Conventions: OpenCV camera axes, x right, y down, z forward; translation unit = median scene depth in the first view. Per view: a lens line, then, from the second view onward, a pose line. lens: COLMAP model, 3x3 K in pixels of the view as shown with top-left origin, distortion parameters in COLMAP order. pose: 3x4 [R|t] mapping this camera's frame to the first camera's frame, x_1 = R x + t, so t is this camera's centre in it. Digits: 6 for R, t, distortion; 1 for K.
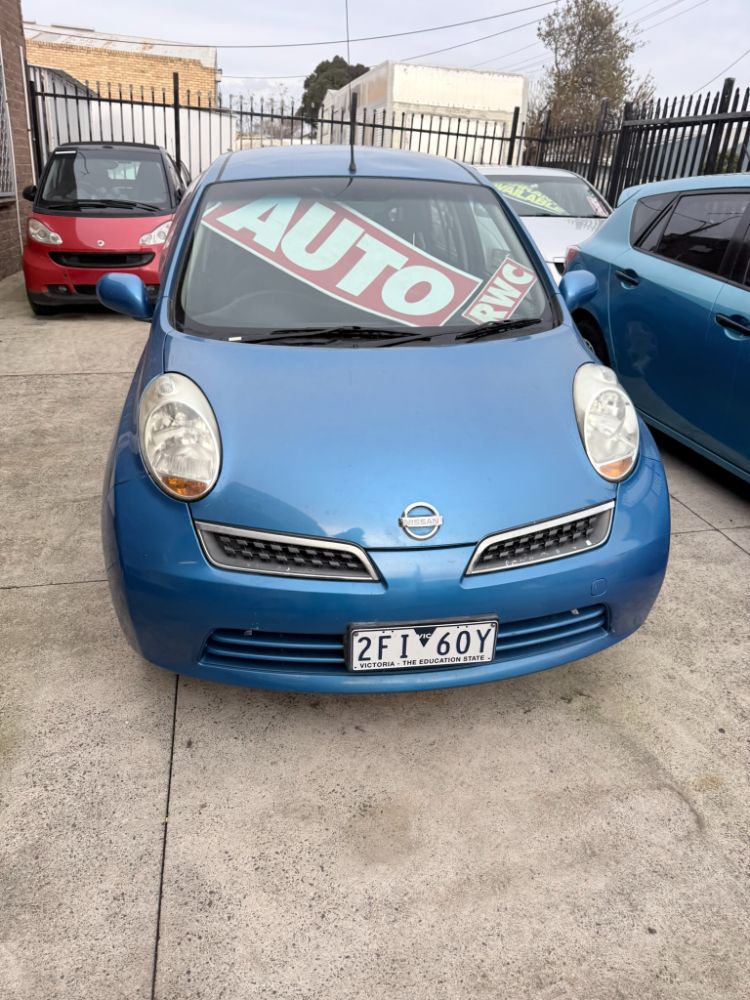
lens RADIAL K [[712.7, 0, 370.2], [0, 712.7, 500.7], [0, 0, 1]] dist [0.033580, -0.041786]
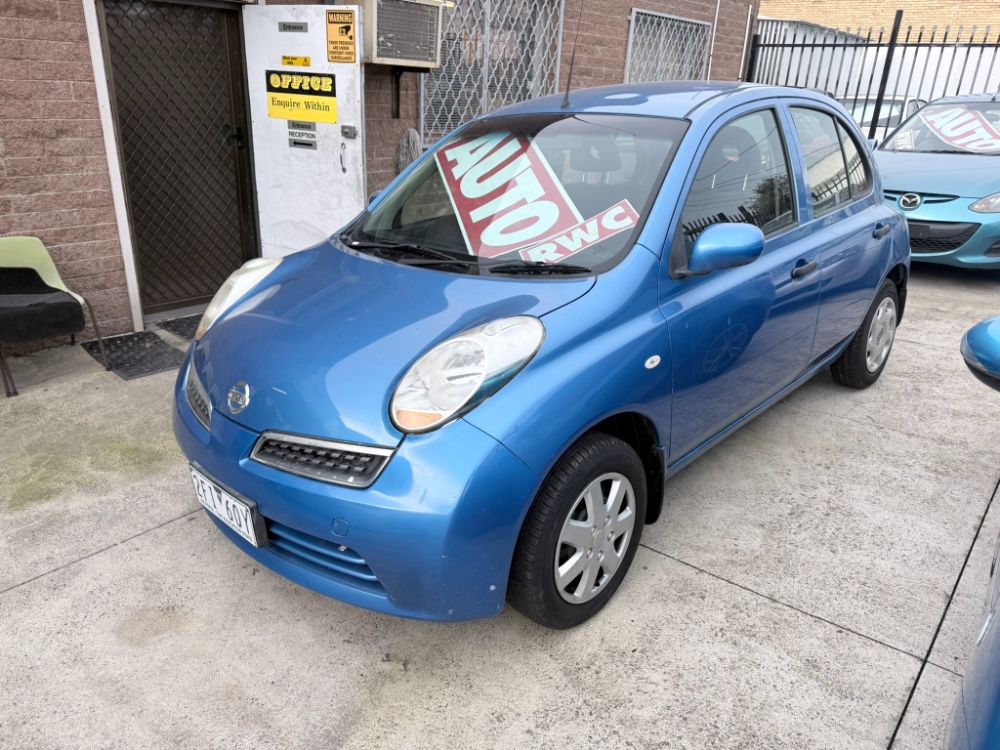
lens RADIAL K [[712.7, 0, 499.6], [0, 712.7, 368.0], [0, 0, 1]] dist [0.033580, -0.041786]
pose [[0.619785, 0.243873, -0.745918, 0.764852], [-0.311530, 0.948847, 0.051368, -0.134171], [0.720289, 0.200539, 0.664054, 0.332454]]
